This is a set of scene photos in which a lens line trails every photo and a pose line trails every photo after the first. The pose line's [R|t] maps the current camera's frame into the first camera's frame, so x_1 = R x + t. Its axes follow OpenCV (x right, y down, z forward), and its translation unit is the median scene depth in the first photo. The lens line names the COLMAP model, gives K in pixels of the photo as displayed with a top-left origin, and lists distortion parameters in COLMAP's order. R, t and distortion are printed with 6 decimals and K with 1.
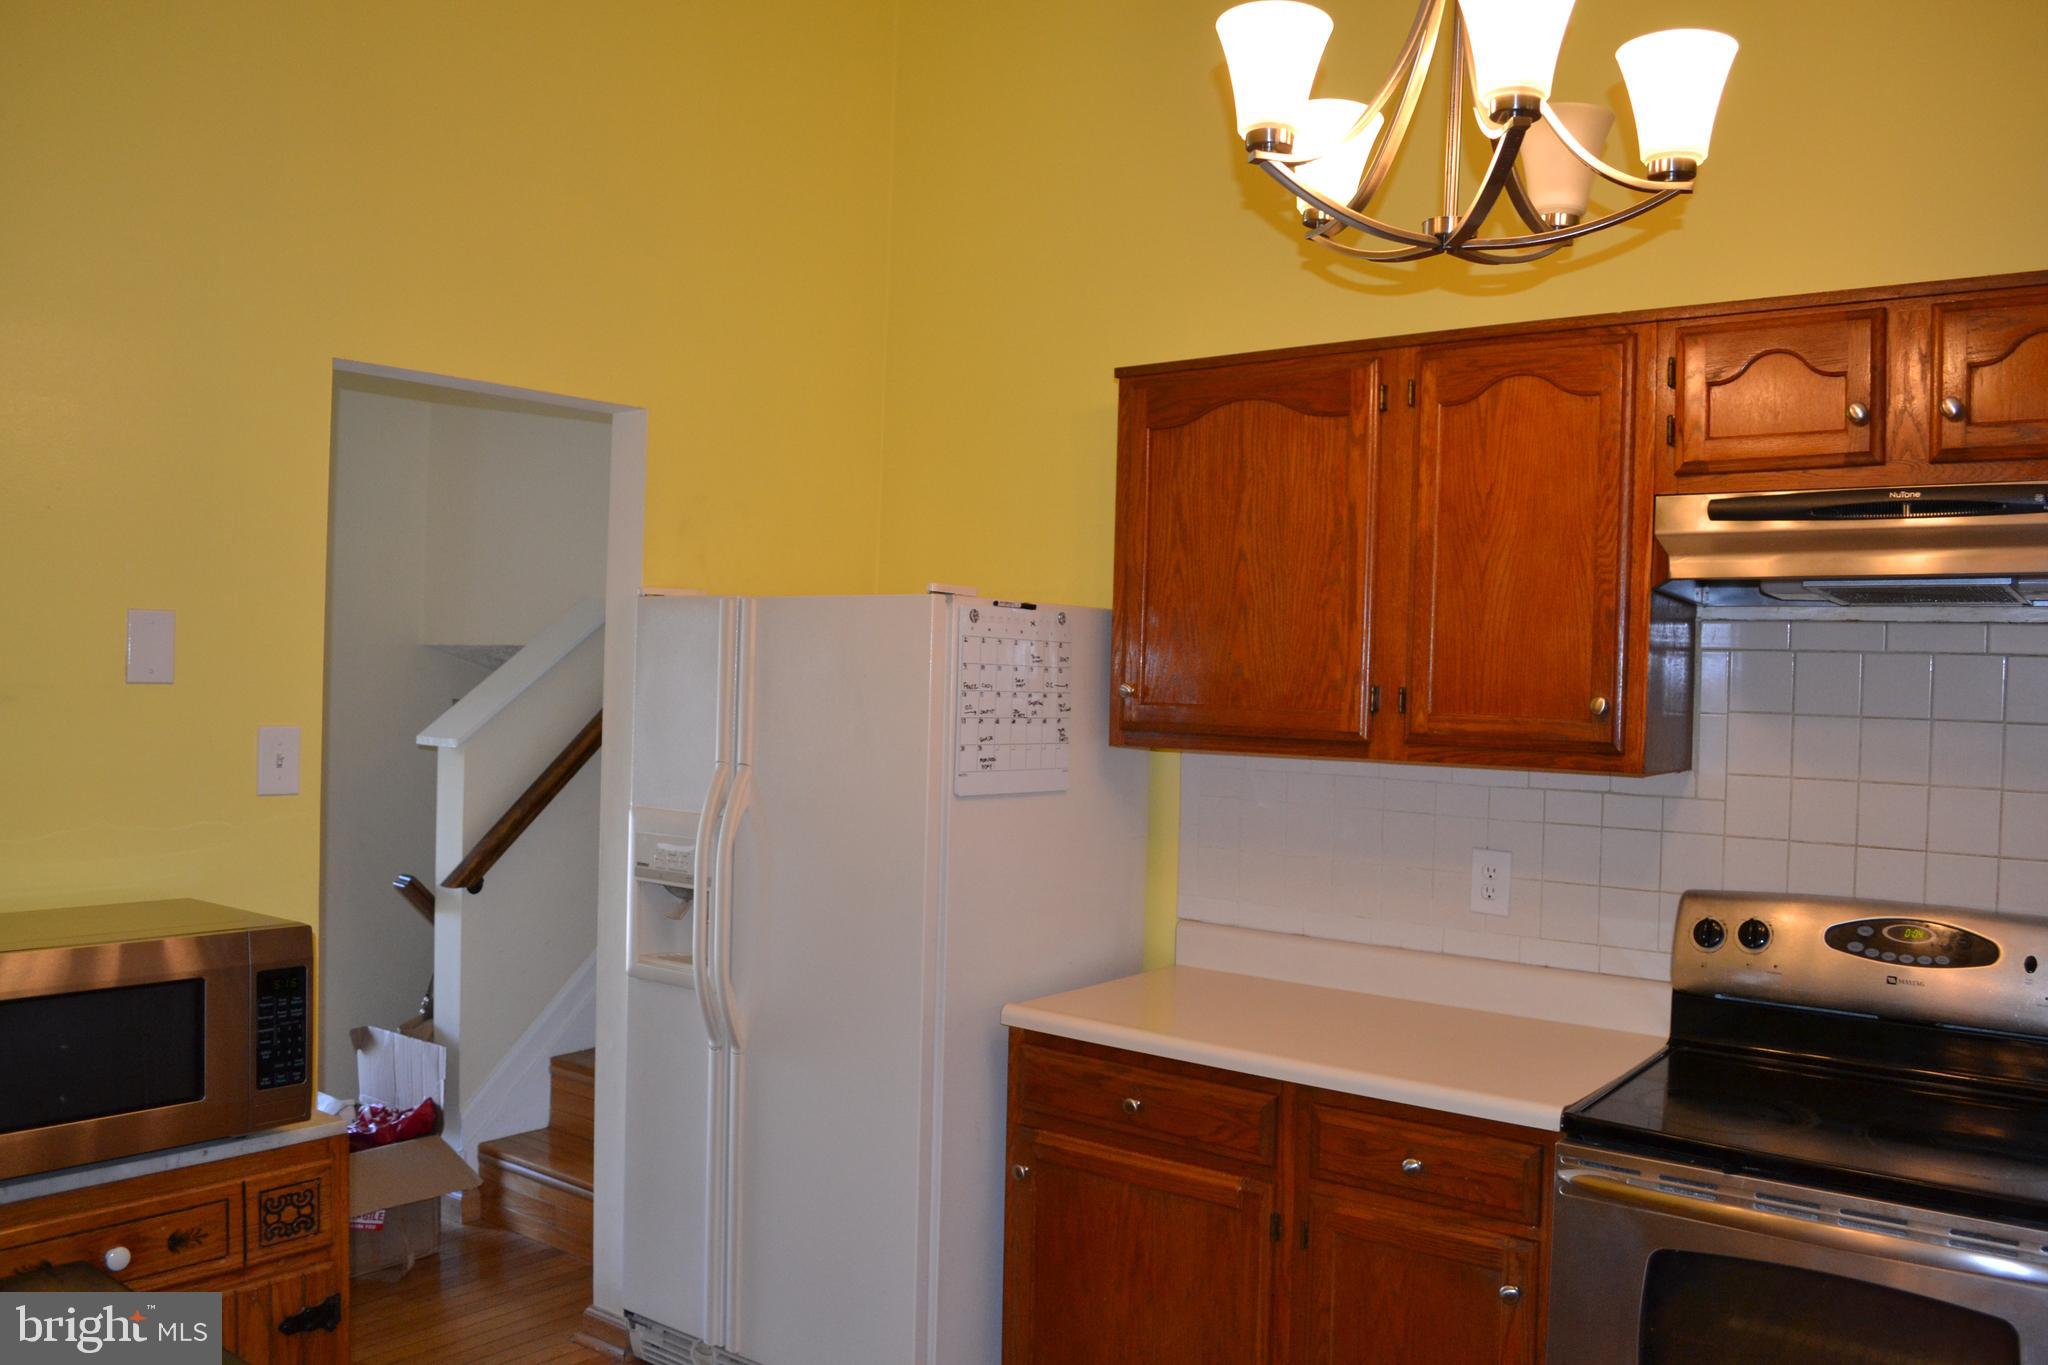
lens RADIAL K [[1644.3, 0, 1012.3], [0, 1644.3, 682.8], [0, 0, 1]] dist [-0.085949, 0.016412]
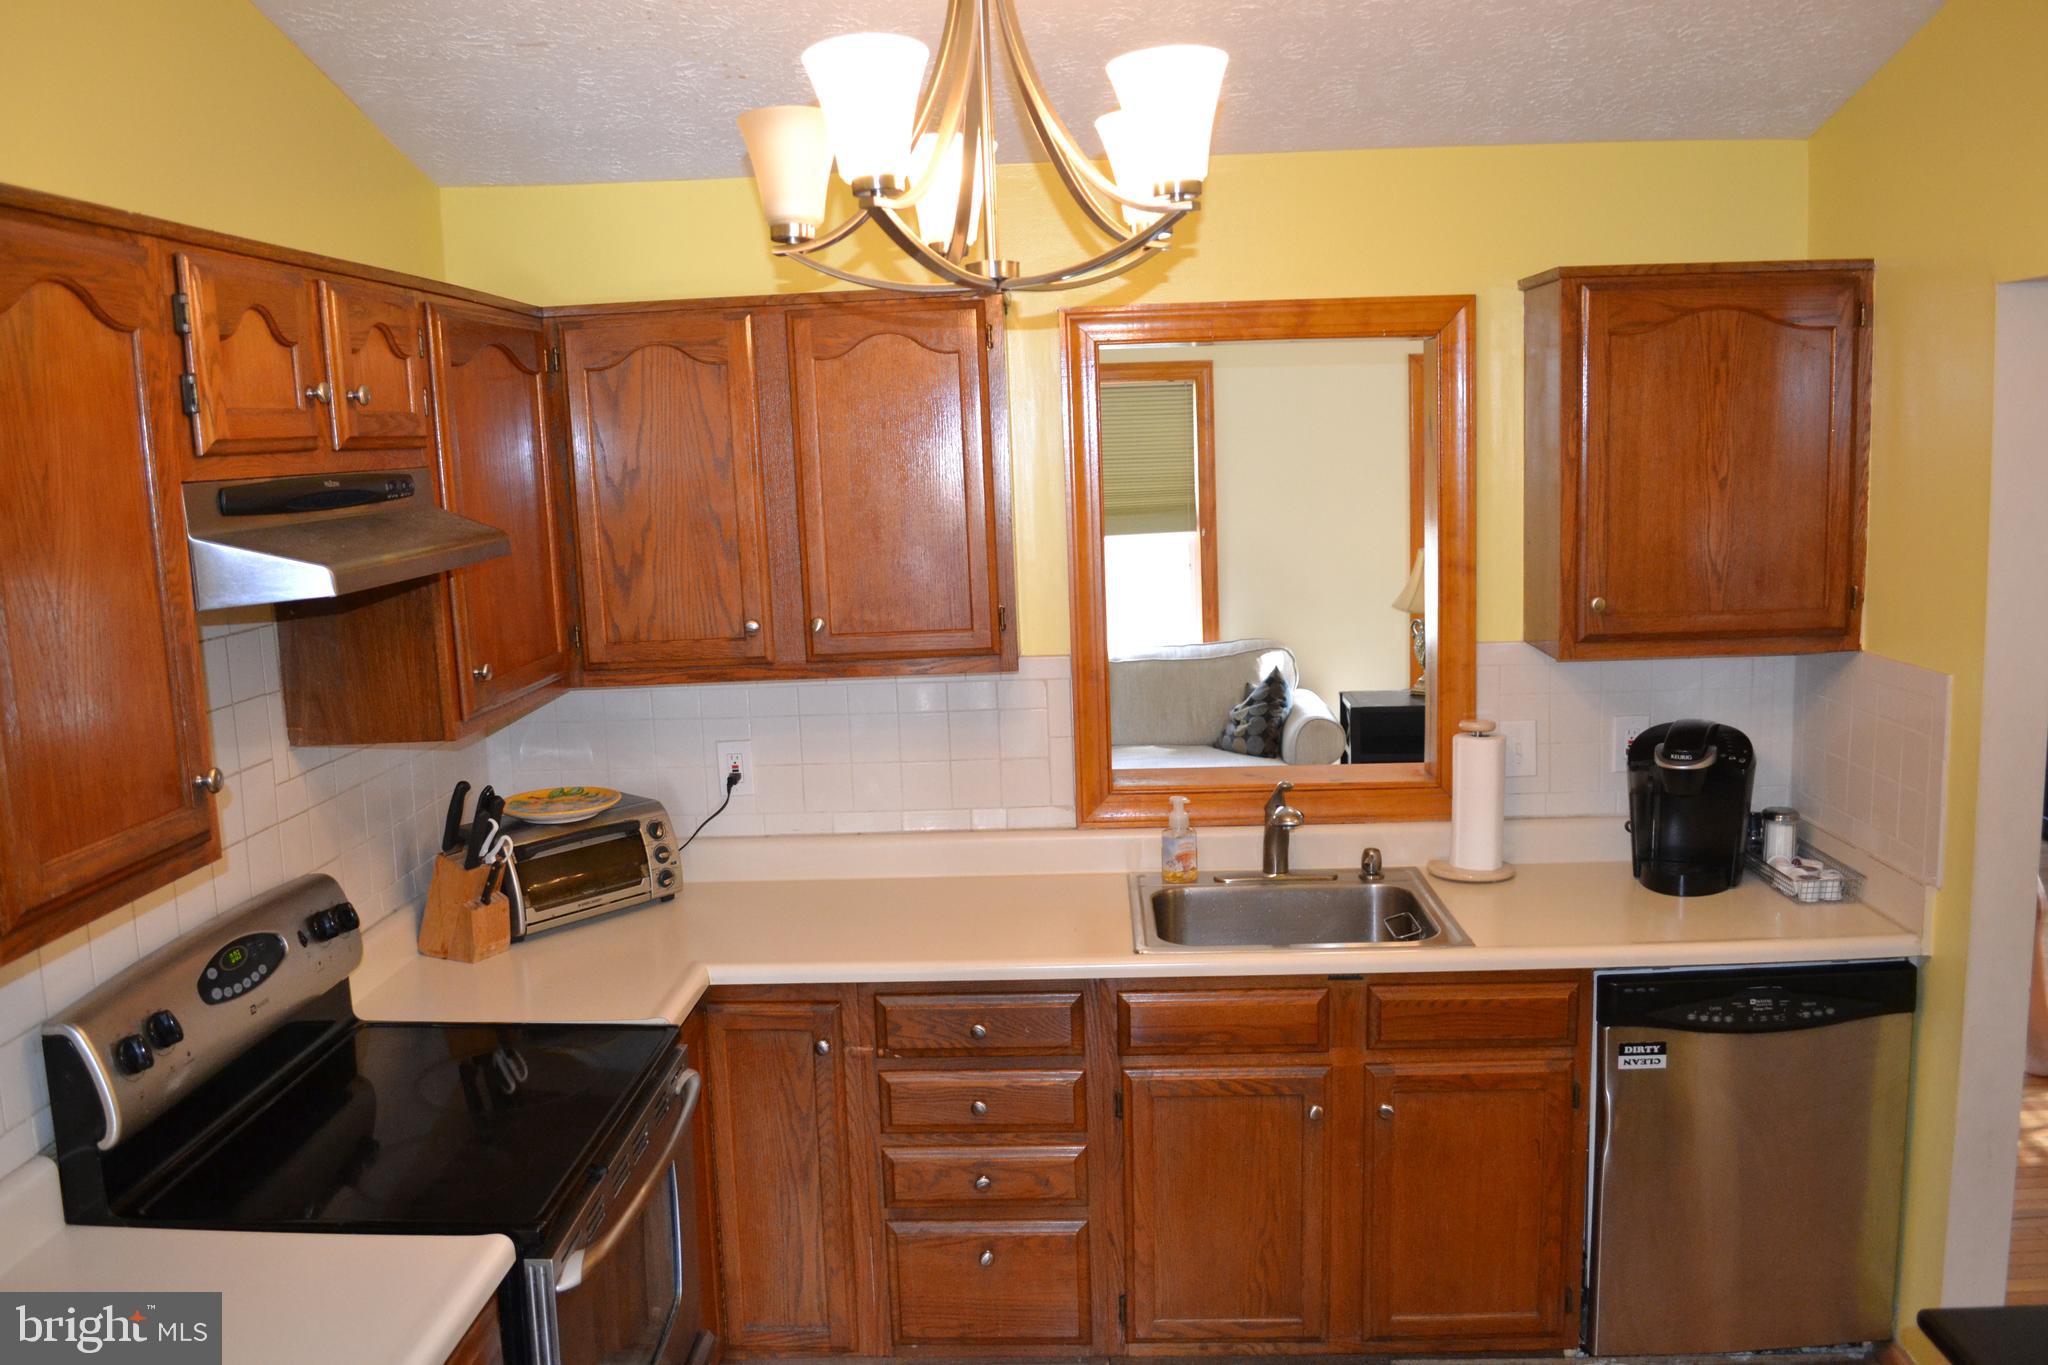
lens RADIAL K [[1644.3, 0, 1012.3], [0, 1644.3, 682.8], [0, 0, 1]] dist [-0.085949, 0.016412]
pose [[-0.574690, -0.126504, 0.808534, -0.424134], [0.027886, 0.984379, 0.173838, -0.147272], [-0.817896, 0.122450, -0.562186, 1.154076]]
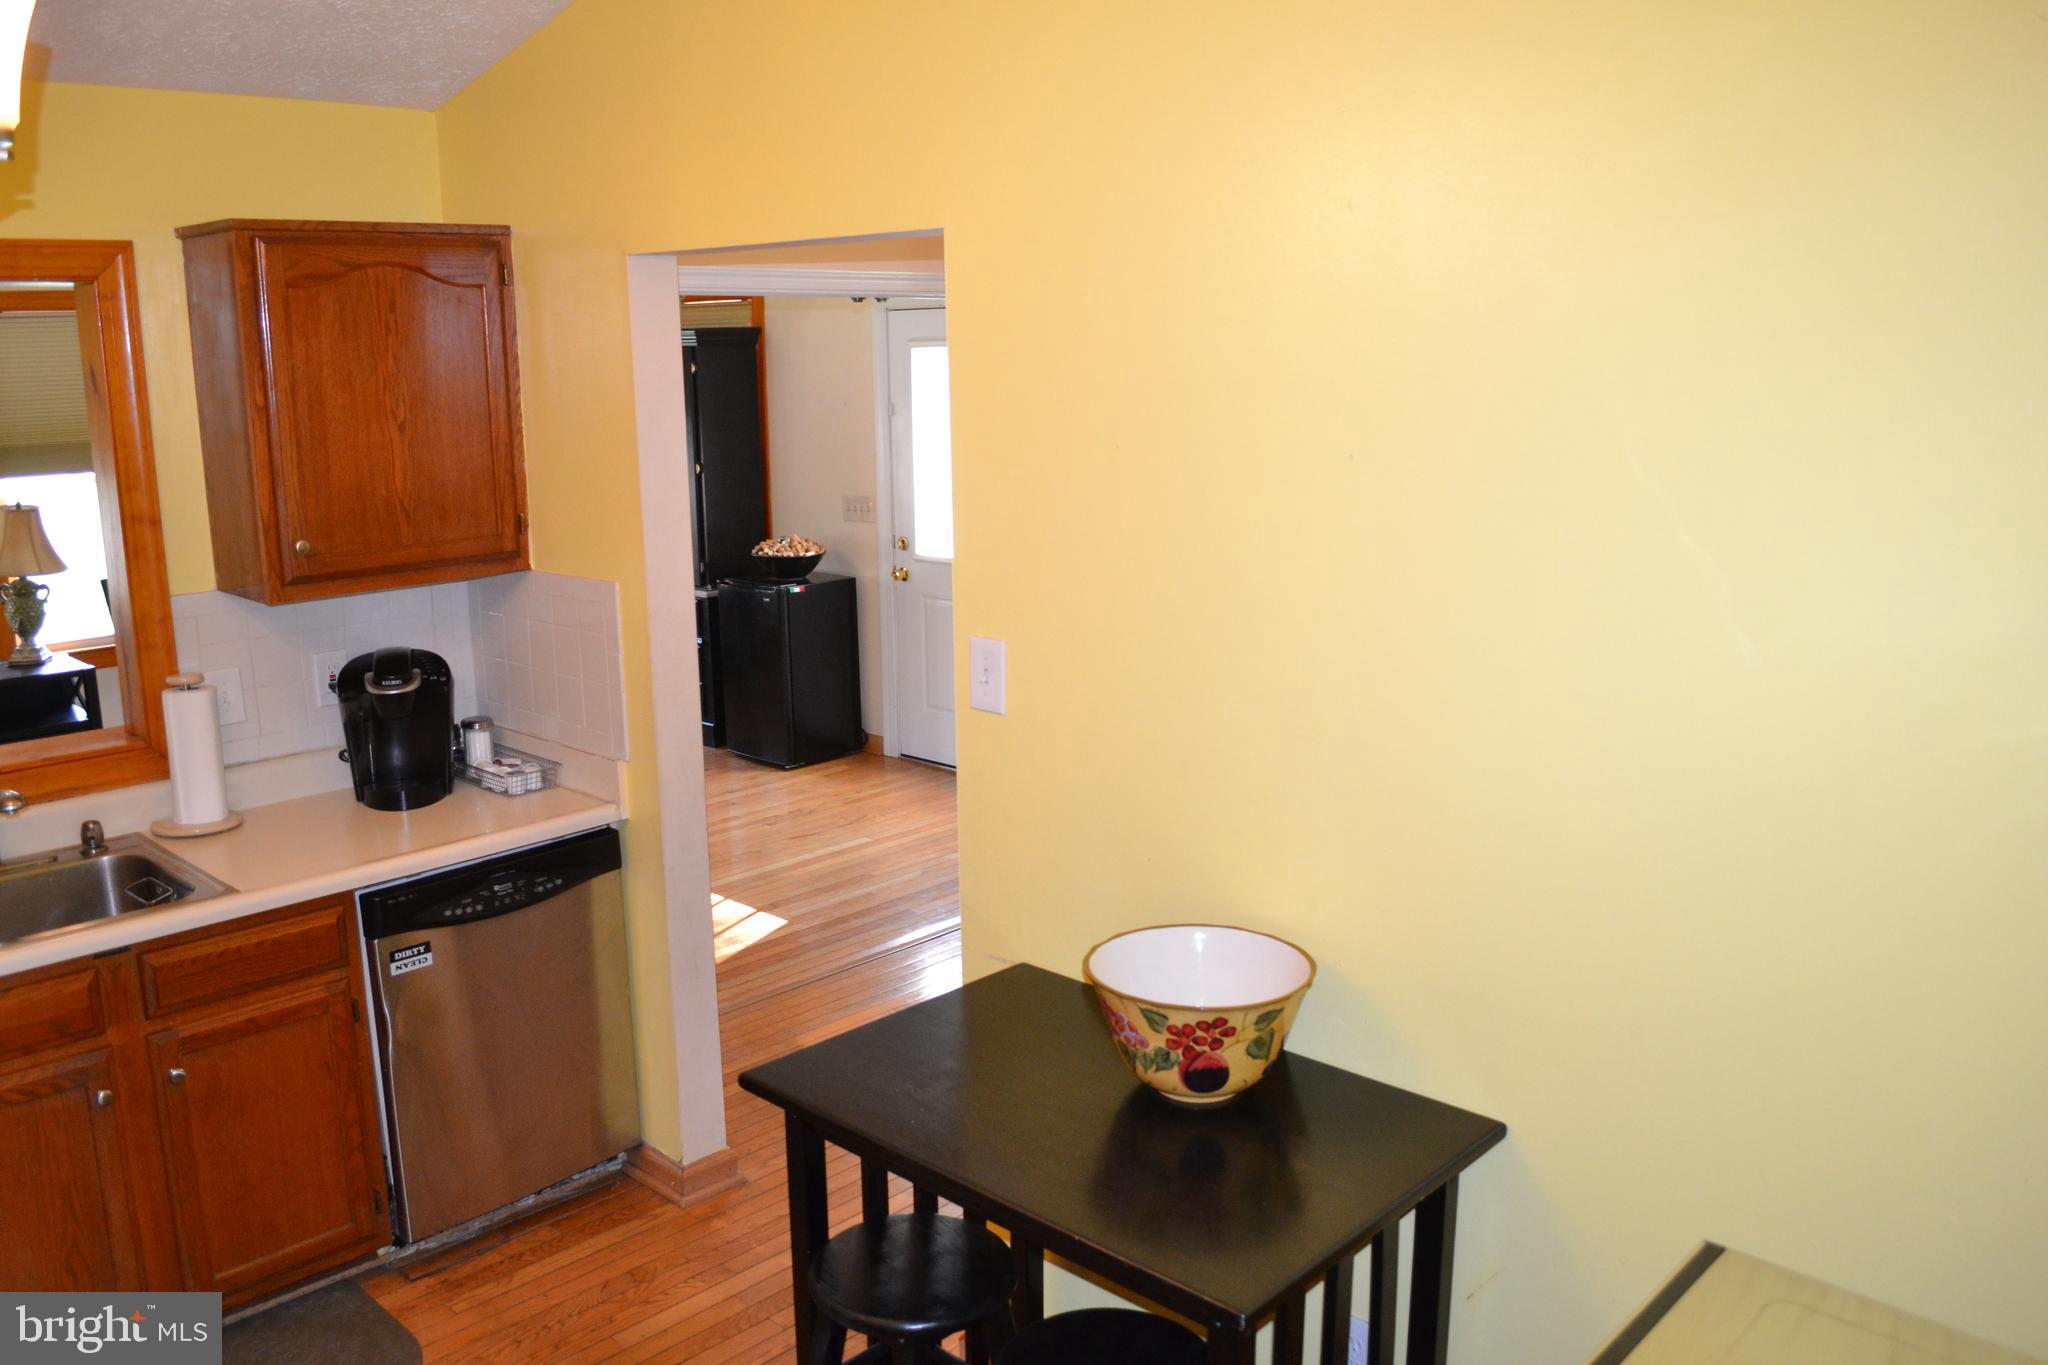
lens RADIAL K [[1644.3, 0, 1012.3], [0, 1644.3, 682.8], [0, 0, 1]] dist [-0.085949, 0.016412]
pose [[-0.994917, -0.034373, 0.094653, -0.357613], [-0.013009, 0.975936, 0.217667, -0.159959], [-0.099857, 0.215329, -0.971423, 1.299383]]
